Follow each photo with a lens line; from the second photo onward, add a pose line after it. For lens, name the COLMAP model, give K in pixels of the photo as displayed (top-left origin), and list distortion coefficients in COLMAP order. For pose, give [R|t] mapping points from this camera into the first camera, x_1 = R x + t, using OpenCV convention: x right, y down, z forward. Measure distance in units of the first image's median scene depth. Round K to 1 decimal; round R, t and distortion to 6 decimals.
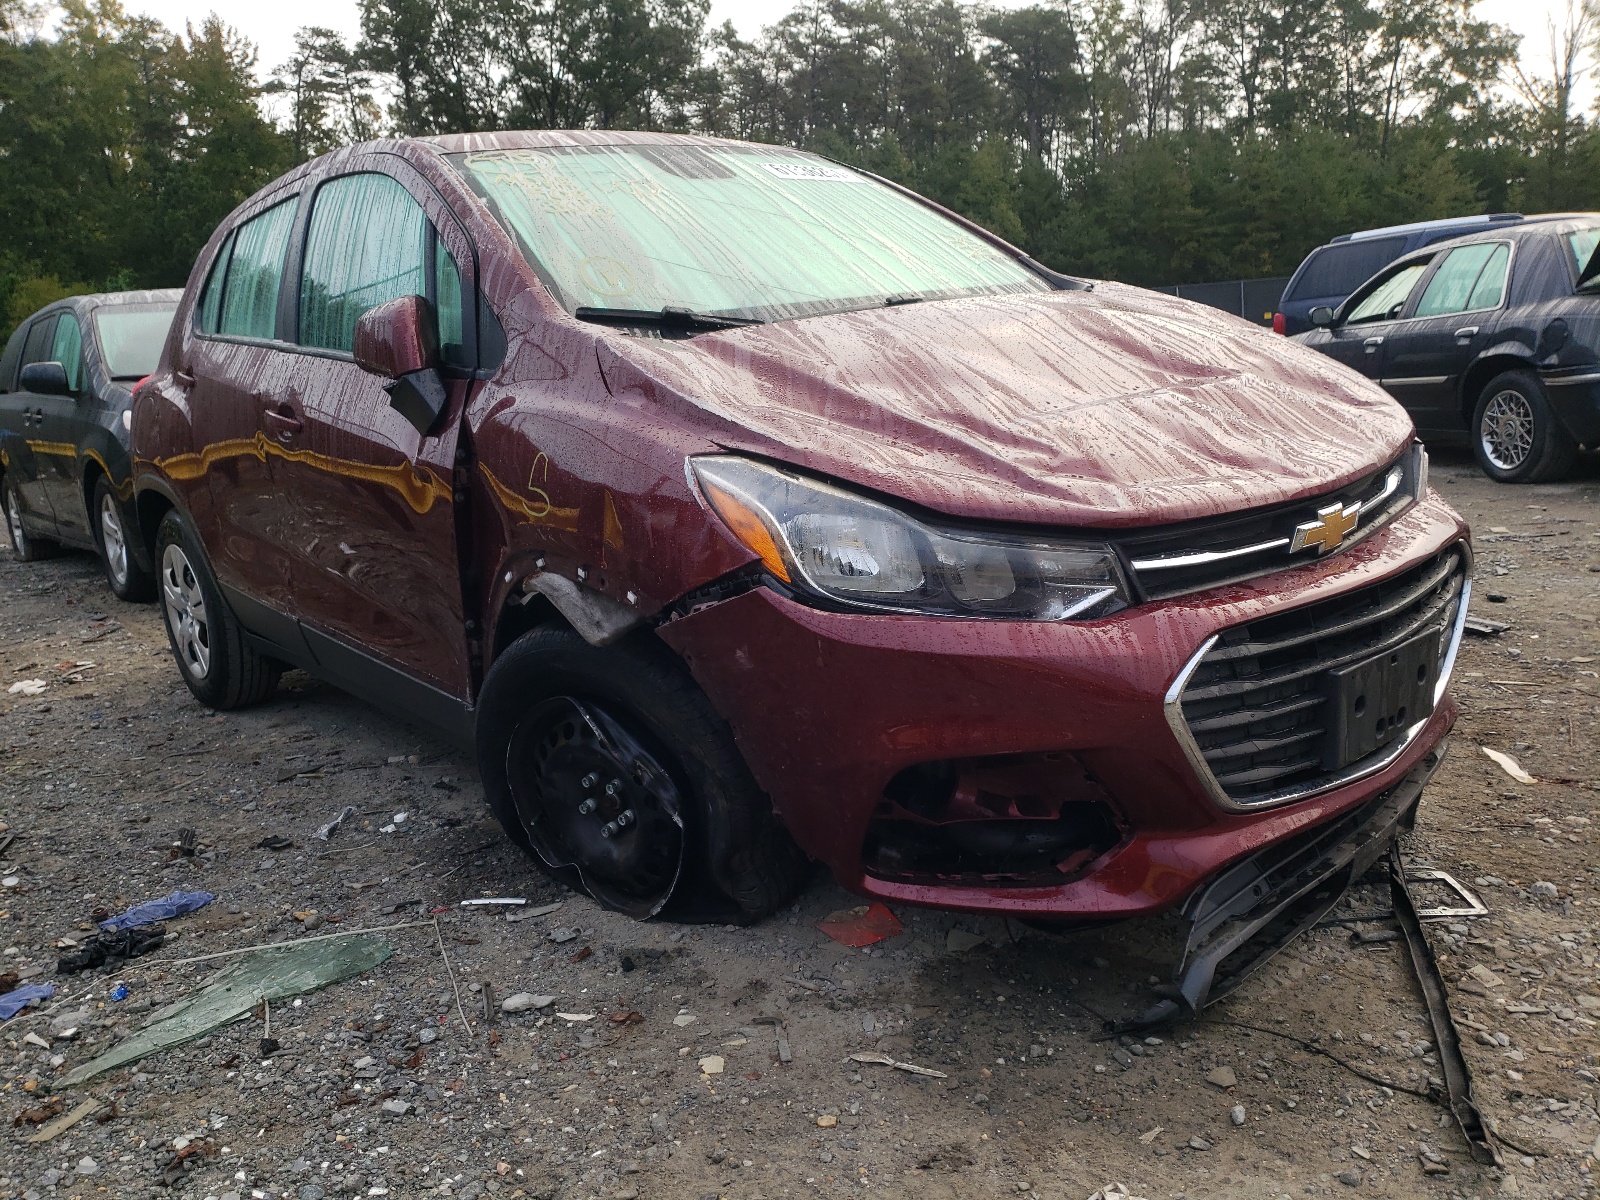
lens RADIAL K [[1249.3, 0, 800.0], [0, 1249.3, 600.0], [0, 0, 1]] dist [0.021943, -0.007656]
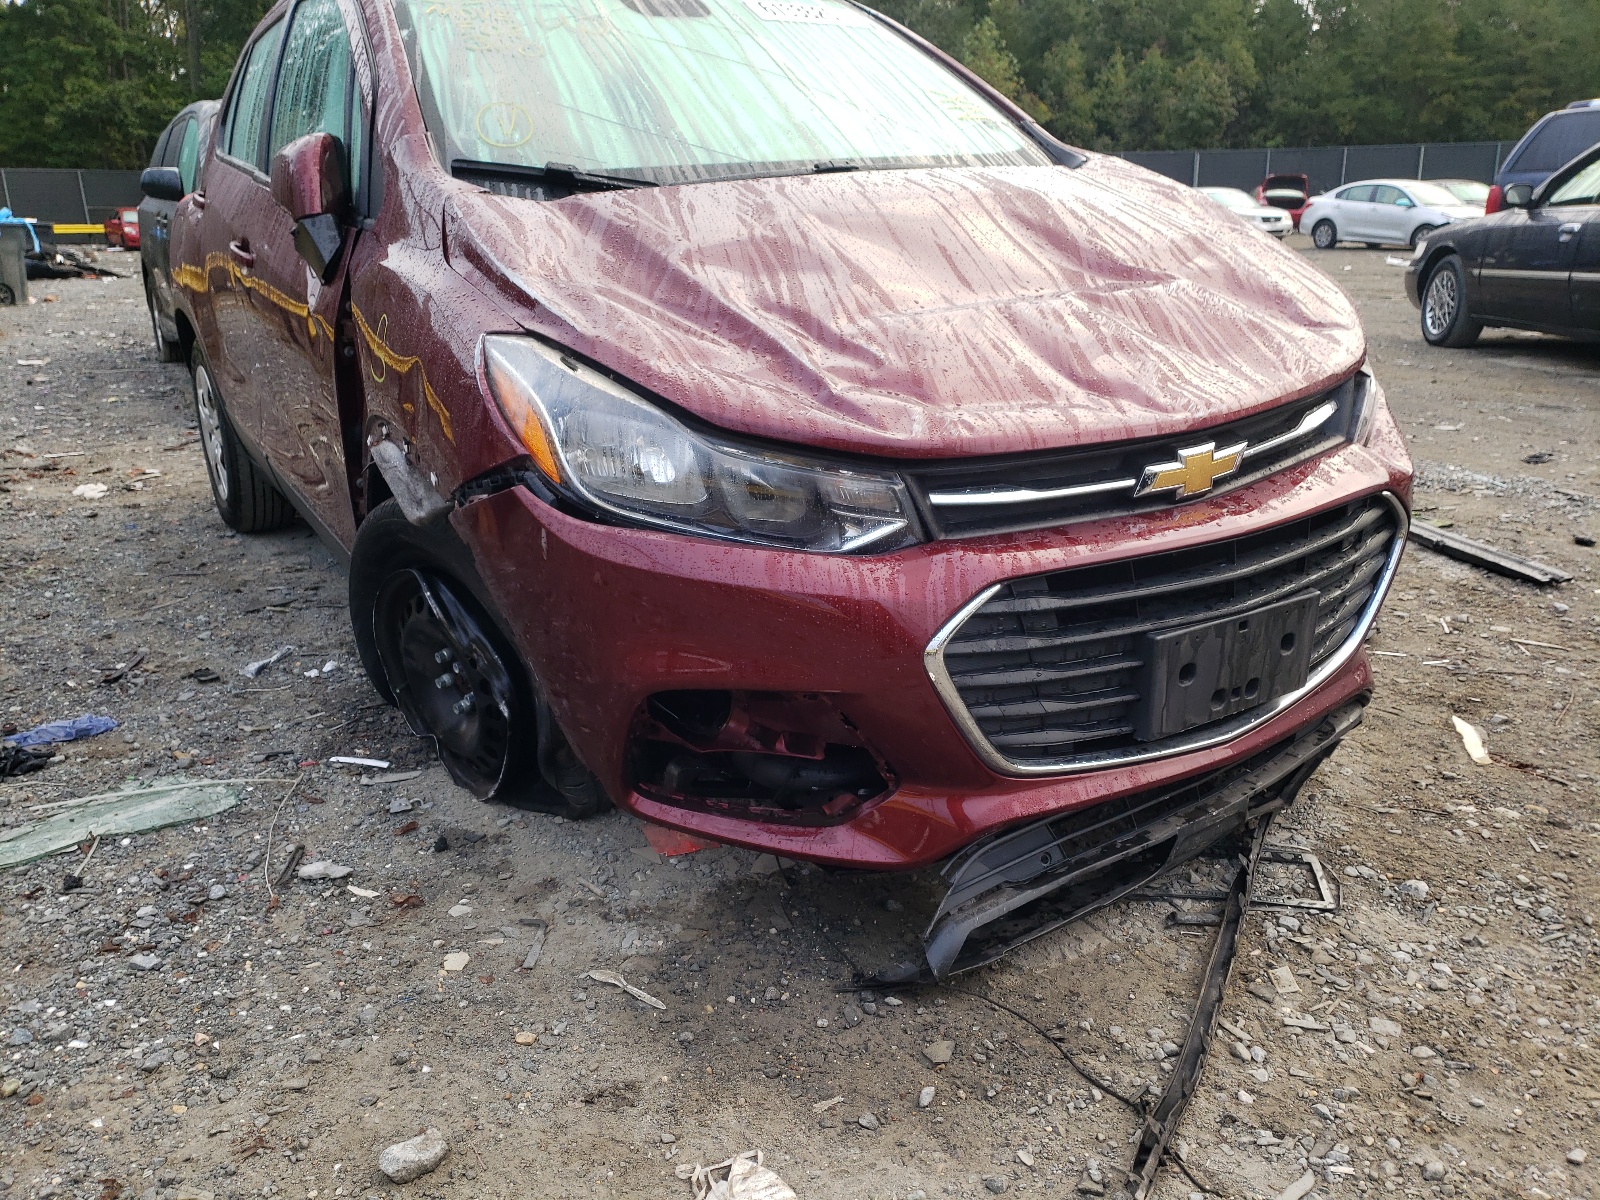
lens RADIAL K [[1258.5, 0, 800.0], [0, 1258.5, 600.0], [0, 0, 1]] dist [0.029251, -0.013327]
pose [[0.987271, 0.100611, -0.123183, 0.272494], [-0.085279, 0.988614, 0.123975, -0.055356], [0.134253, -0.111892, 0.984610, 0.076382]]
